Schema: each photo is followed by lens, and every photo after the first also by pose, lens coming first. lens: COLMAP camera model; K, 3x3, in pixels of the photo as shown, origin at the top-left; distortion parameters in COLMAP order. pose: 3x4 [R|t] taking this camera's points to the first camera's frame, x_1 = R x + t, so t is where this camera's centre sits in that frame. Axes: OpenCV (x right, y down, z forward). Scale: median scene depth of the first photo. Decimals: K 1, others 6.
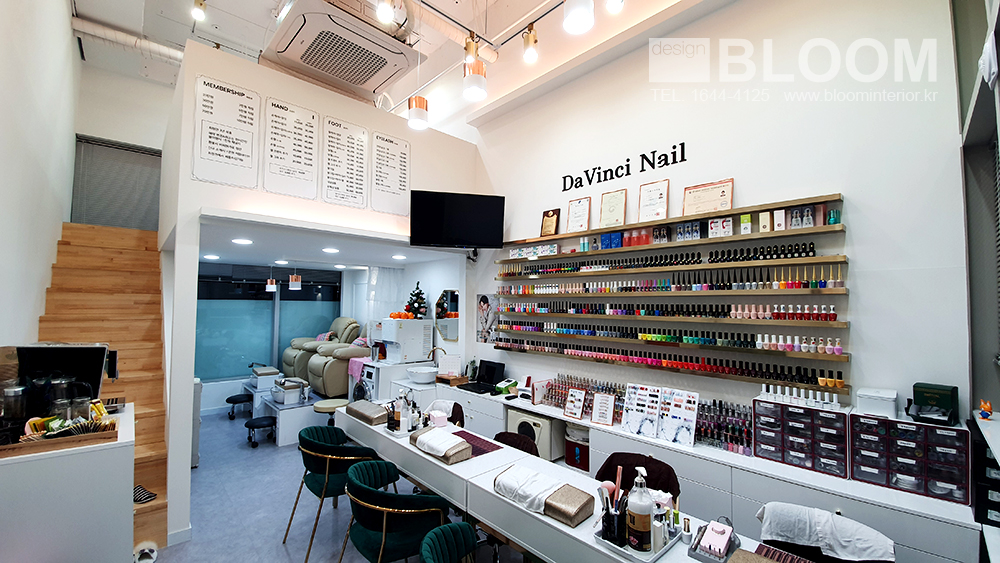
lens RADIAL K [[392.5, 0, 500.0], [0, 392.5, 281.5], [0, 0, 1]] dist [-0.000745, -0.000048]
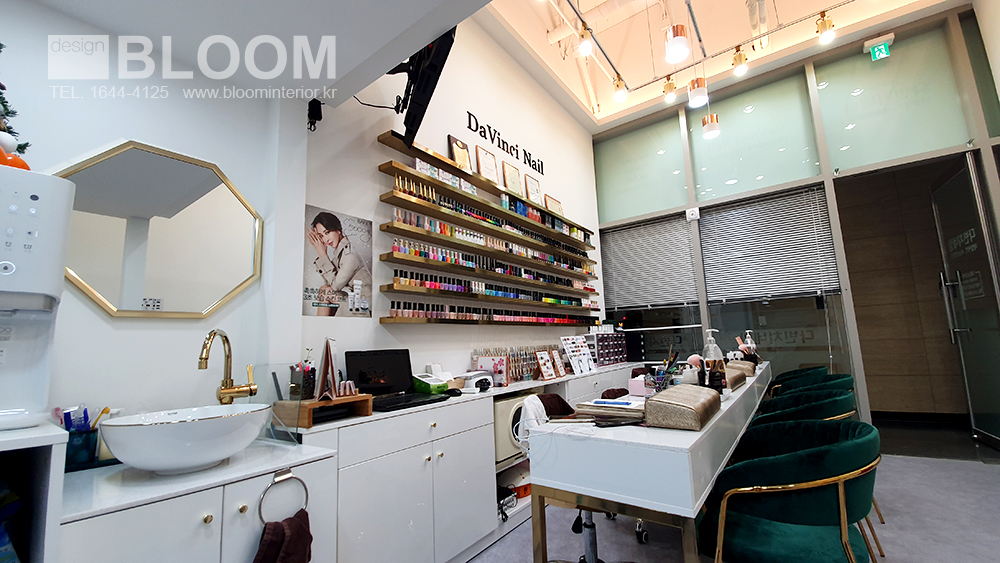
lens RADIAL K [[392.5, 0, 500.0], [0, 392.5, 281.5], [0, 0, 1]] dist [-0.000745, -0.000048]
pose [[-0.173235, 0.148239, 0.973661, -0.626174], [-0.025870, 0.987582, -0.154961, 0.222172], [-0.984541, -0.052033, -0.167249, 1.086842]]
